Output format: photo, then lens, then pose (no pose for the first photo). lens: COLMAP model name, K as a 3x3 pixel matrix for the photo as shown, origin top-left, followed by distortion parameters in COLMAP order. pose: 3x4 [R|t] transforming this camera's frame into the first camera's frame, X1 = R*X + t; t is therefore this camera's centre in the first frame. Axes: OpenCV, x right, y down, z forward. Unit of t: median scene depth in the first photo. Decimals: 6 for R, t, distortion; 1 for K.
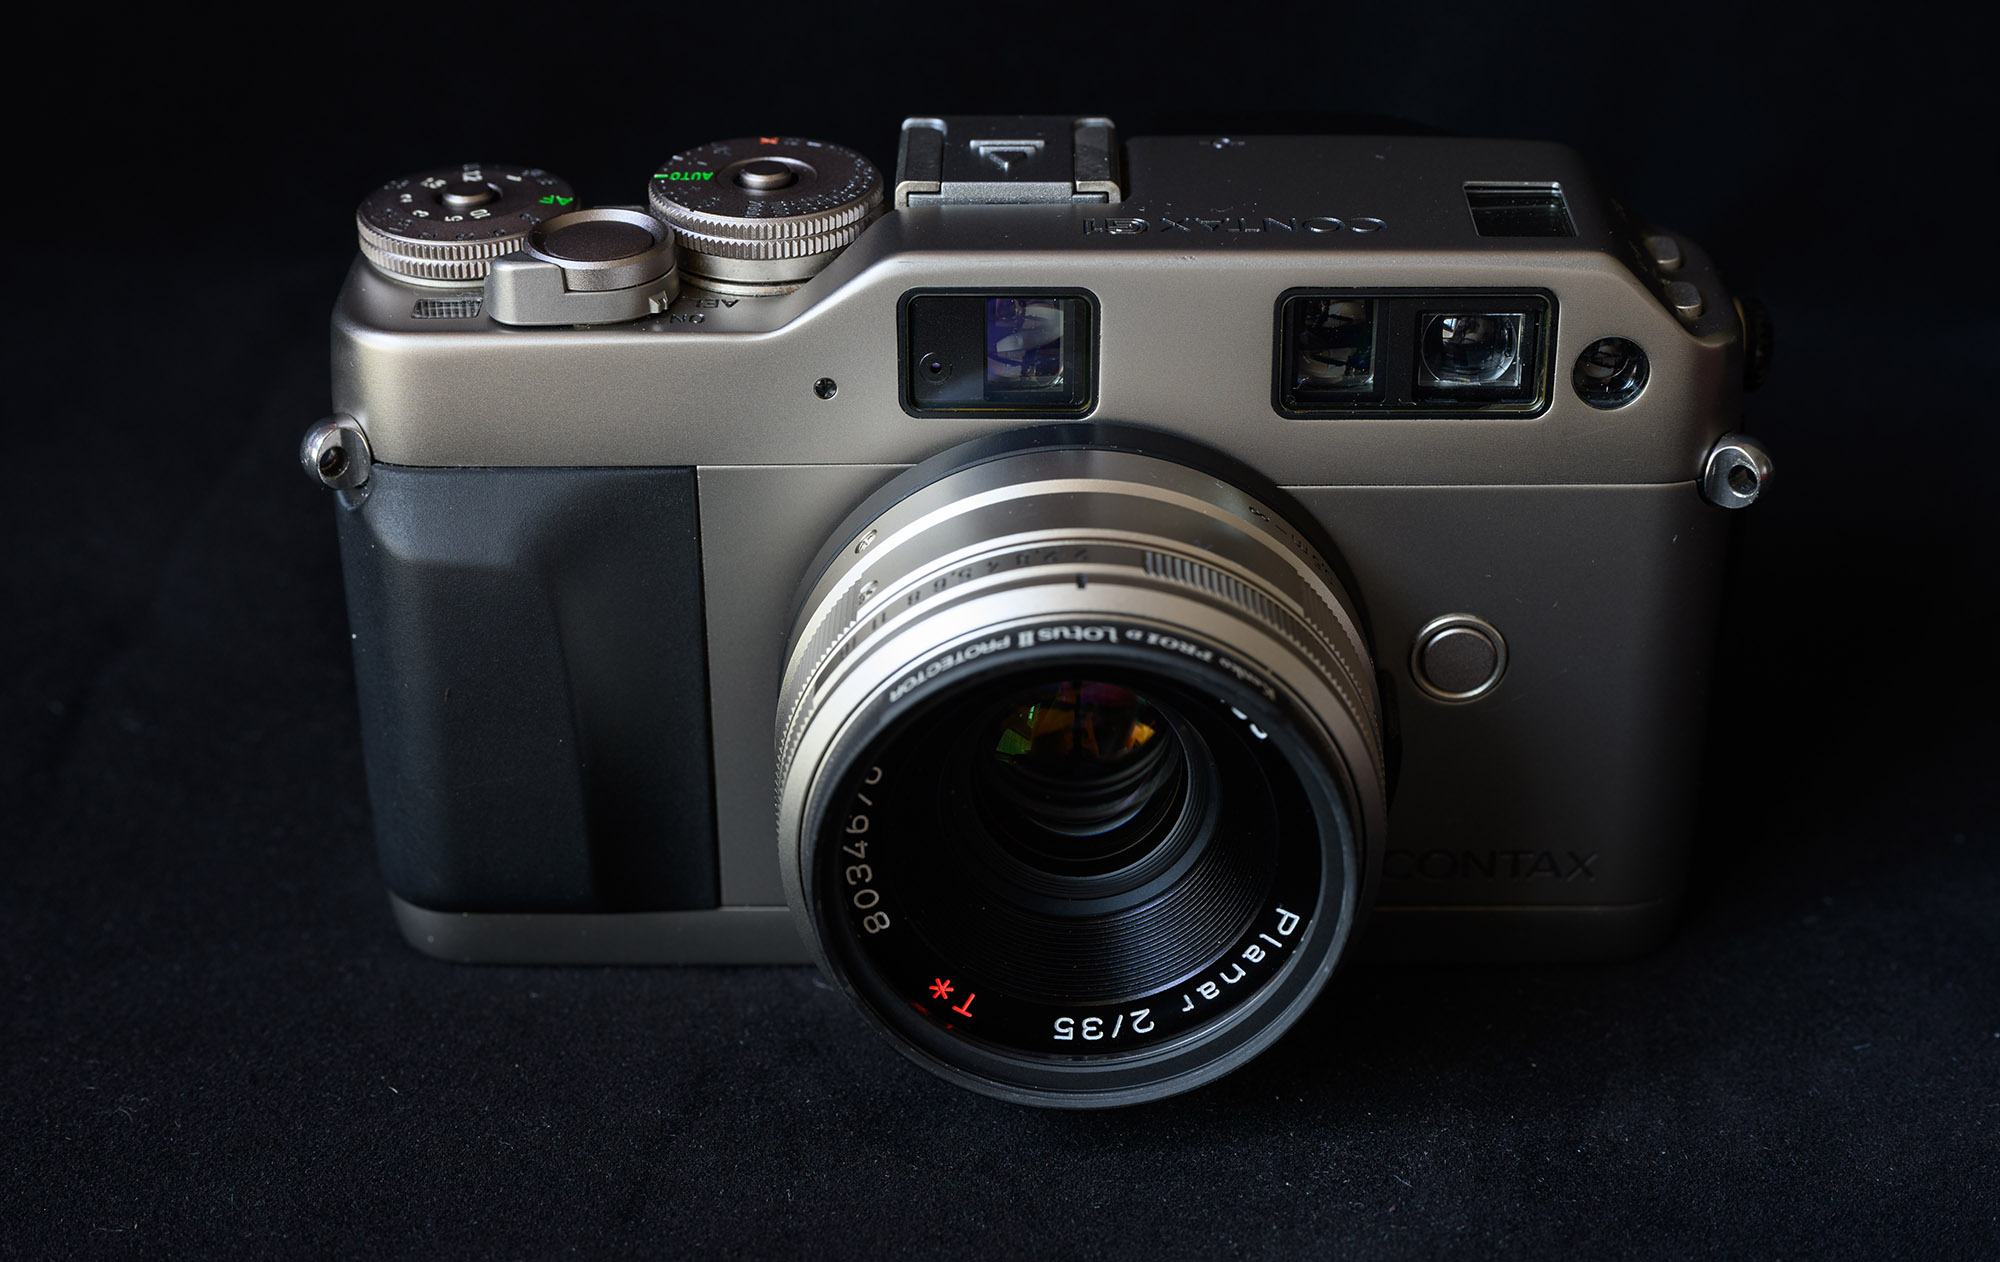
lens RADIAL K [[3253.0, 0, 998.9], [0, 3253.0, 636.1], [0, 0, 1]] dist [0.006819, 0.000000]
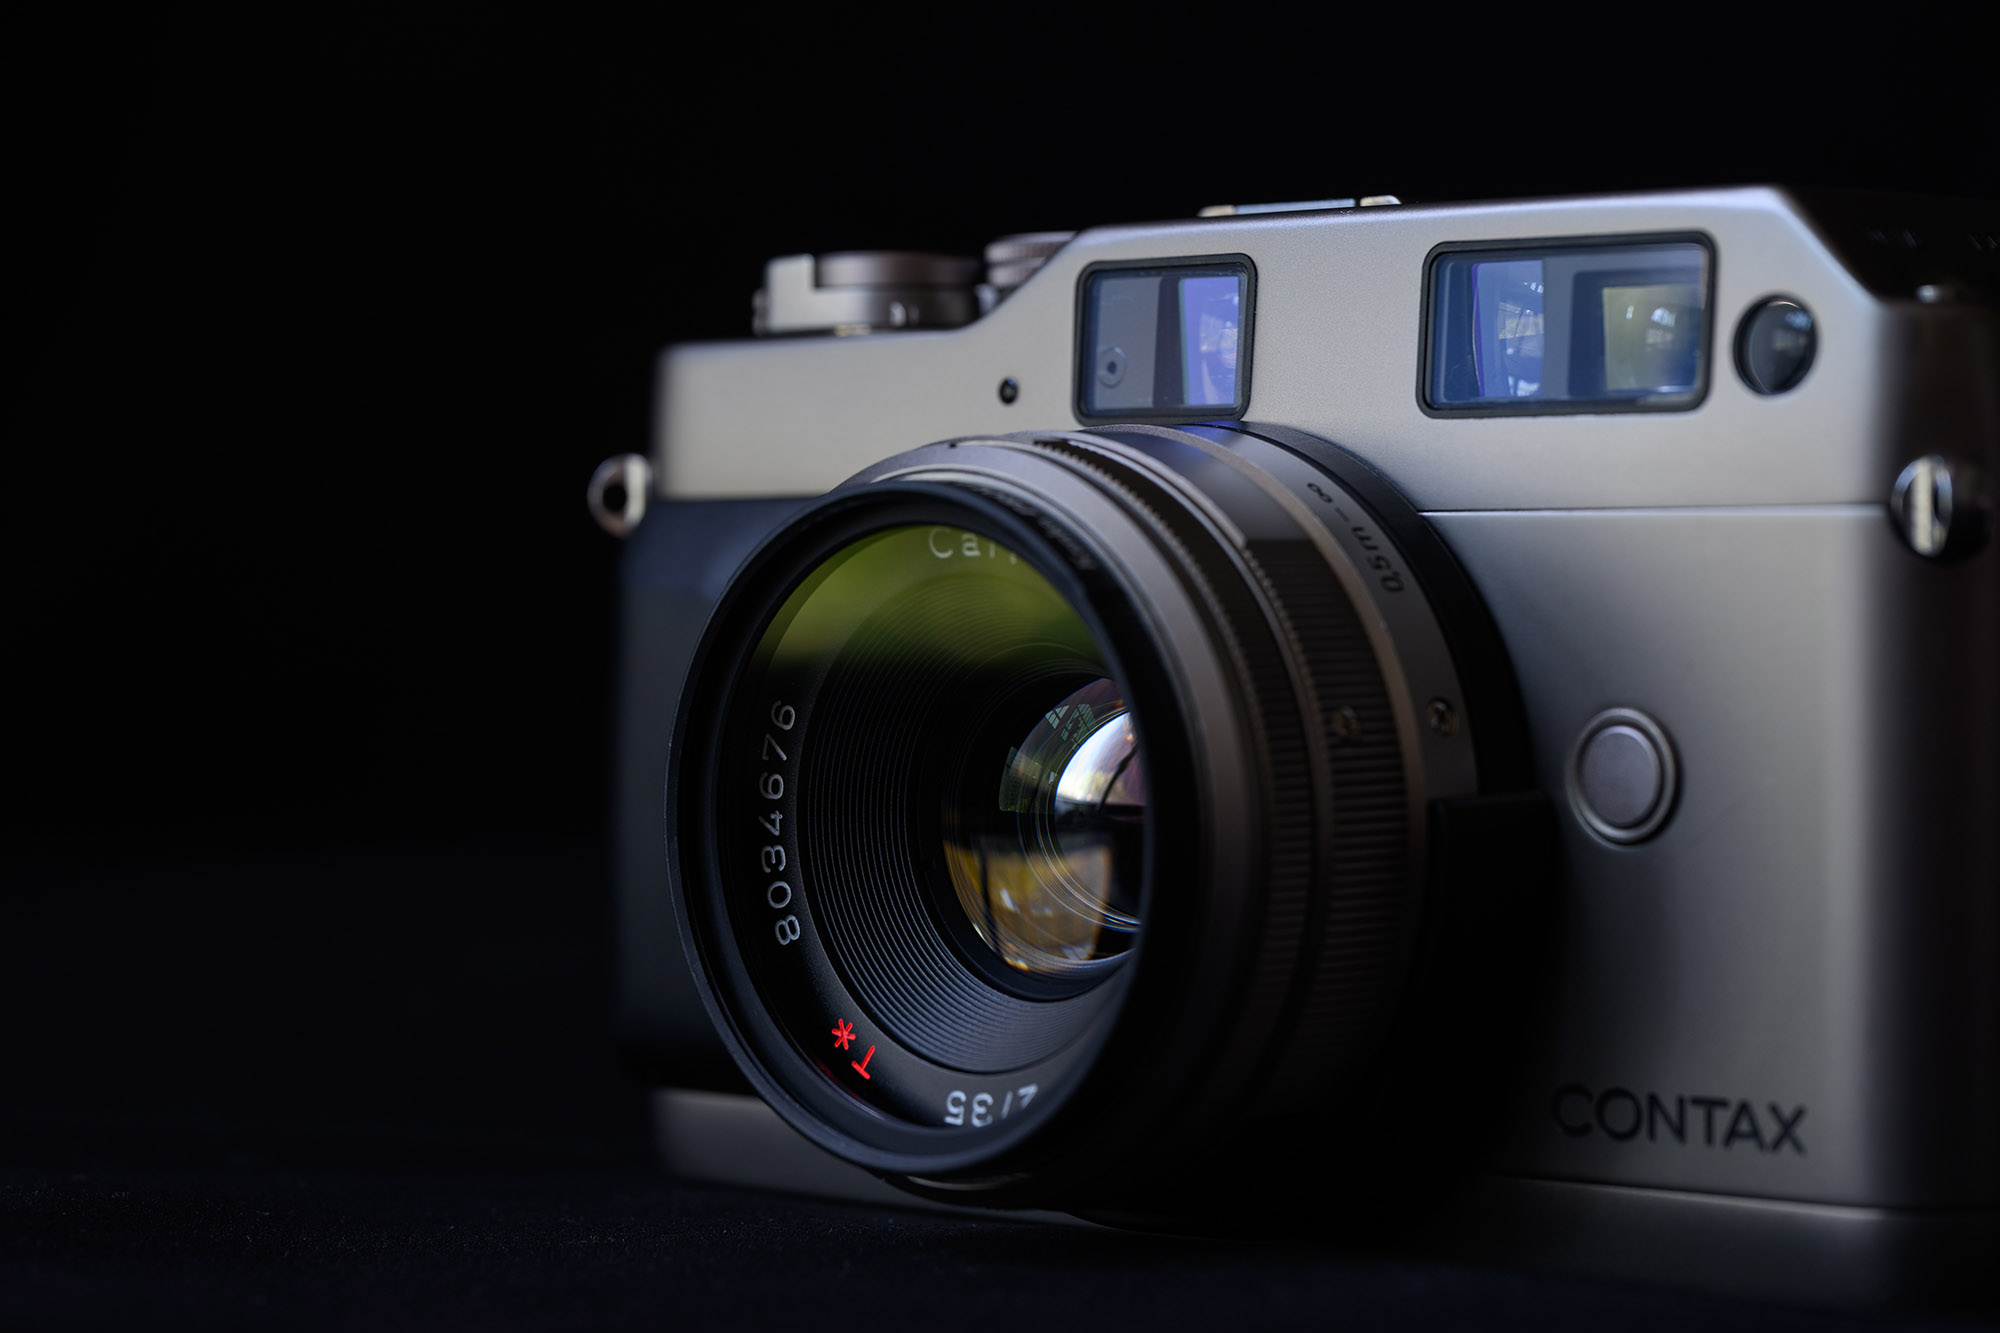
lens RADIAL K [[5232.3, 0, 1002.8], [0, 5232.3, 666.0], [0, 0, 1]] dist [-0.263119, 0.000000]
pose [[0.728523, 0.019352, -0.684747, 0.873114], [-0.331256, 0.884908, -0.327424, 0.429728], [0.599602, 0.465363, 0.651087, 0.156068]]
